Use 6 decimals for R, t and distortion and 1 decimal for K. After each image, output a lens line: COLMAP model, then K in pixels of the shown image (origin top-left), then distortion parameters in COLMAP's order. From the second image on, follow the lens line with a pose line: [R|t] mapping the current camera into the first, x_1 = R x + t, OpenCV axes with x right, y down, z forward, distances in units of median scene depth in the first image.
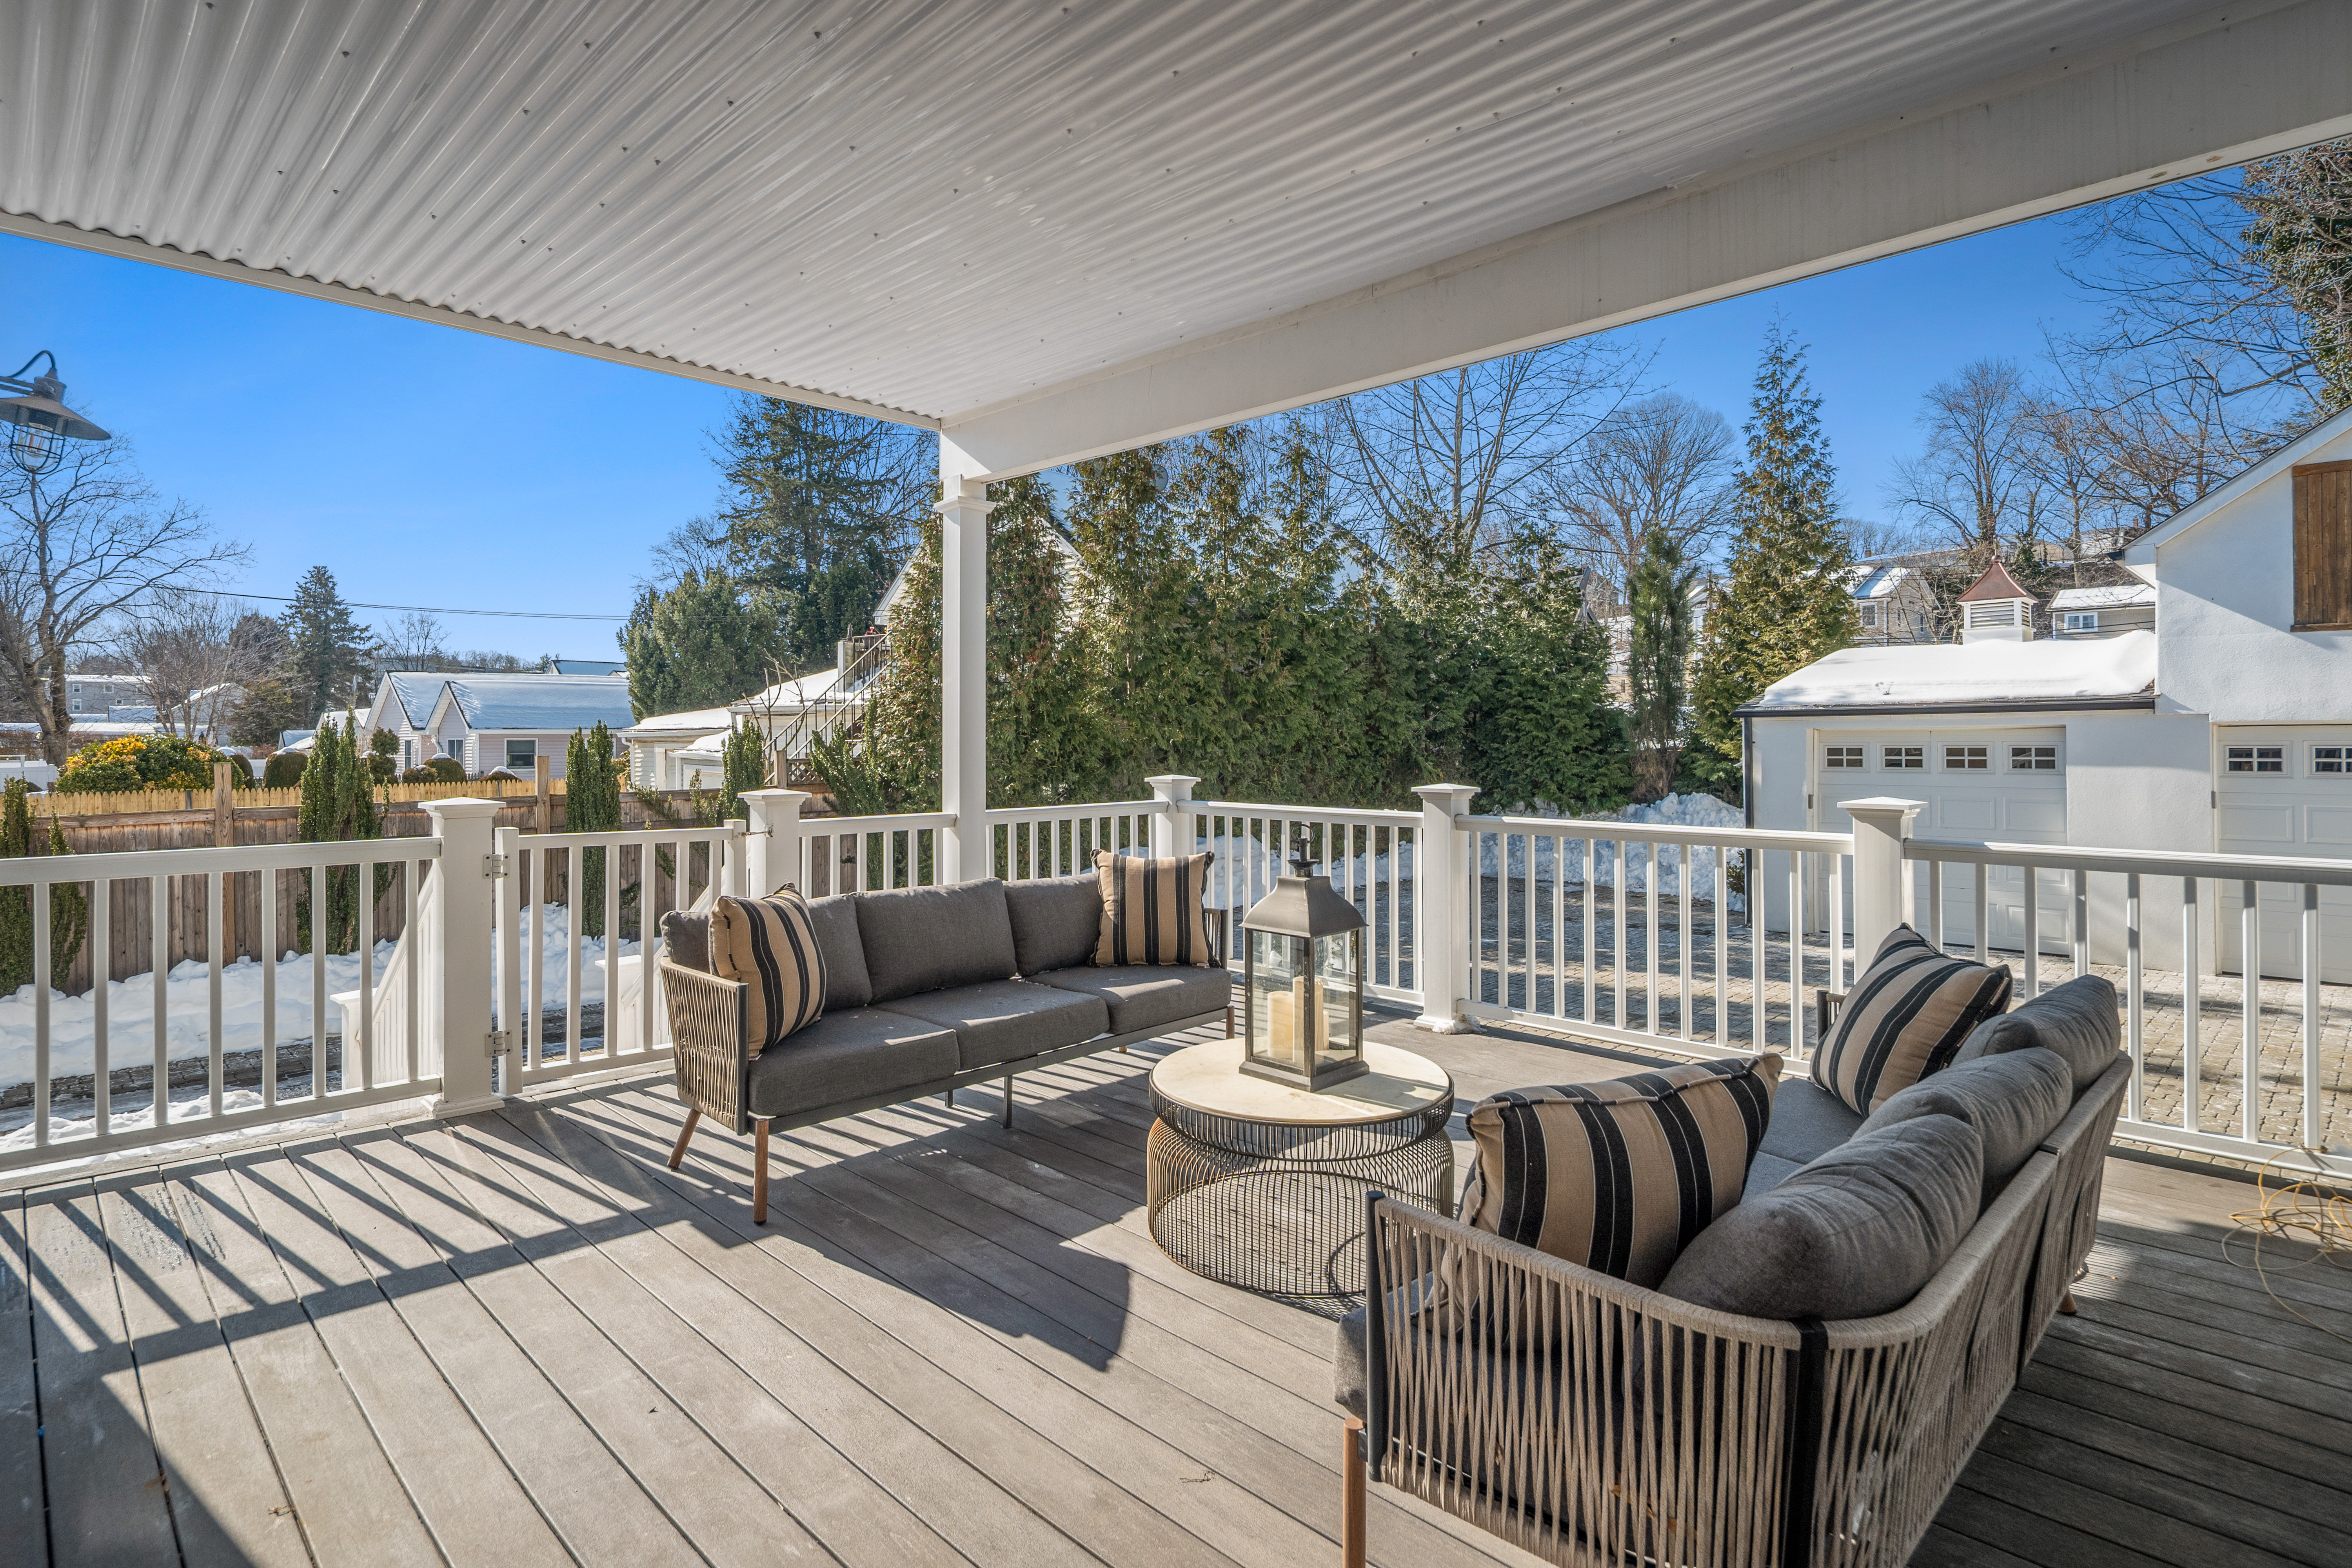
lens RADIAL K [[1221.9, 0, 1170.9], [0, 1221.9, 741.0], [0, 0, 1]] dist [-0.001886, -0.000434]
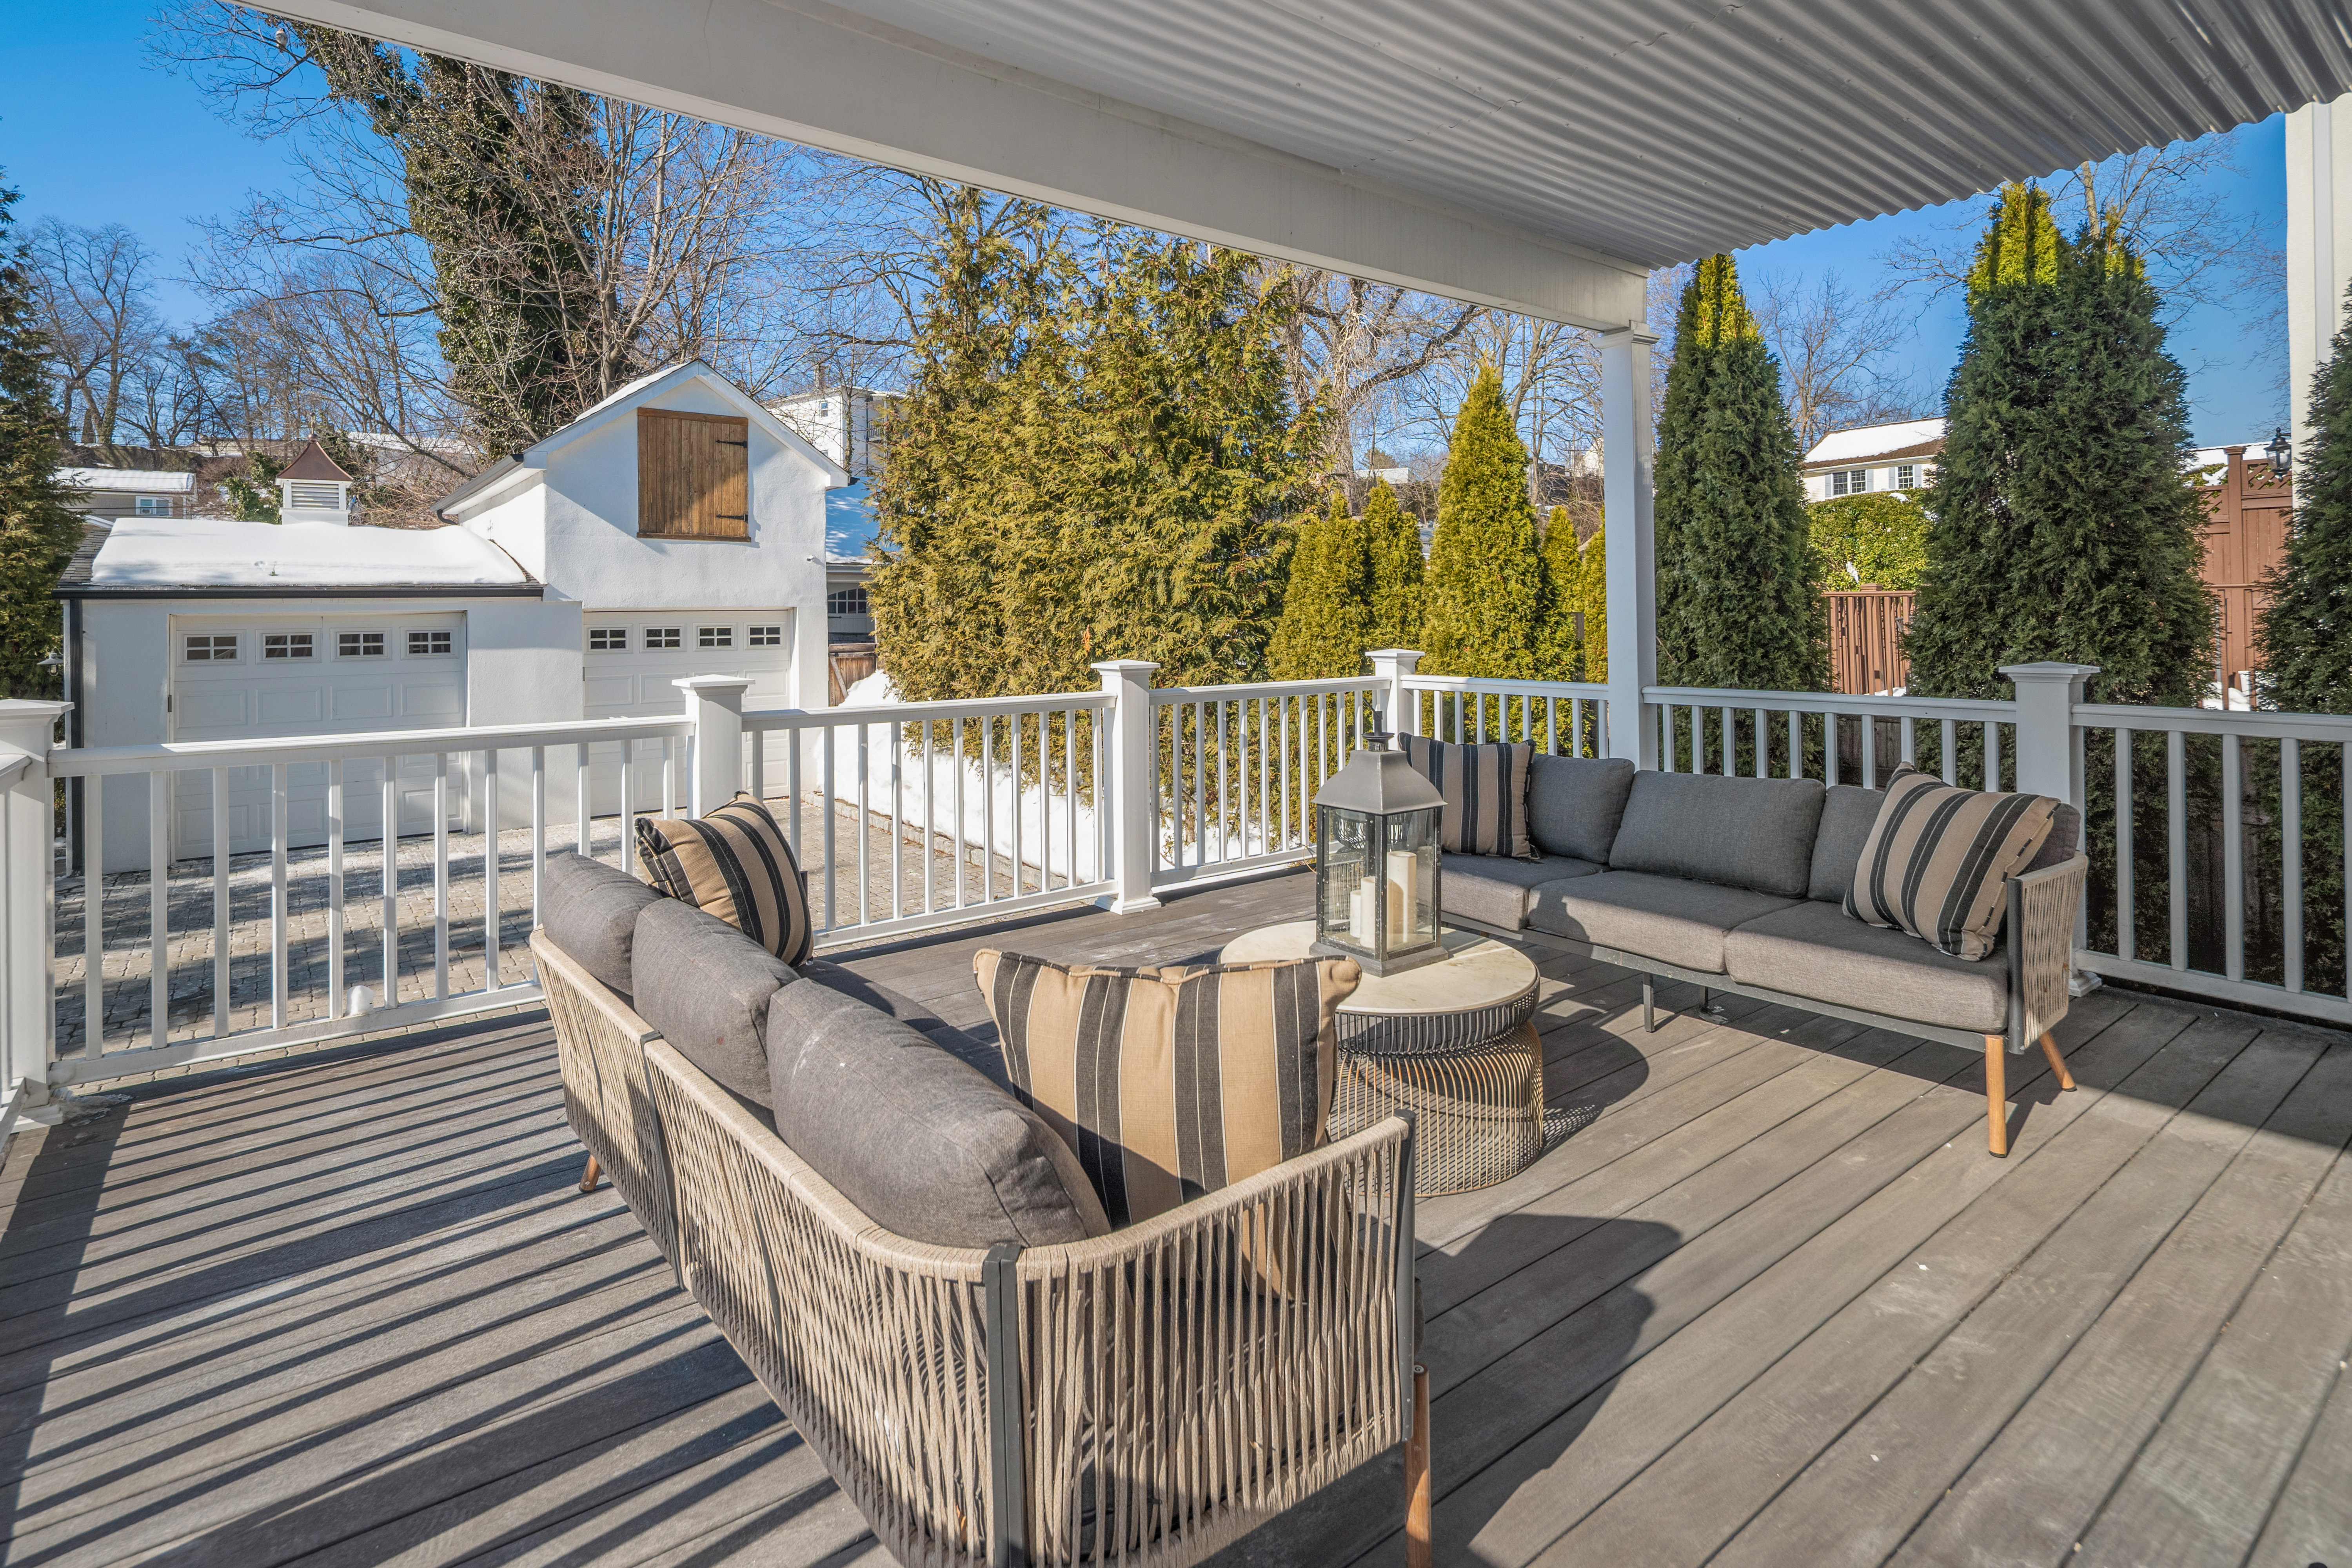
lens RADIAL K [[1192.8, 0, 1170.3], [0, 1192.8, 612.1], [0, 0, 1]] dist [-0.000083, 0.000032]
pose [[0.106294, 0.004663, 0.994324, -0.198856], [0.012077, 0.999909, -0.005980, 0.001483], [-0.994261, 0.012644, 0.106228, 0.251378]]
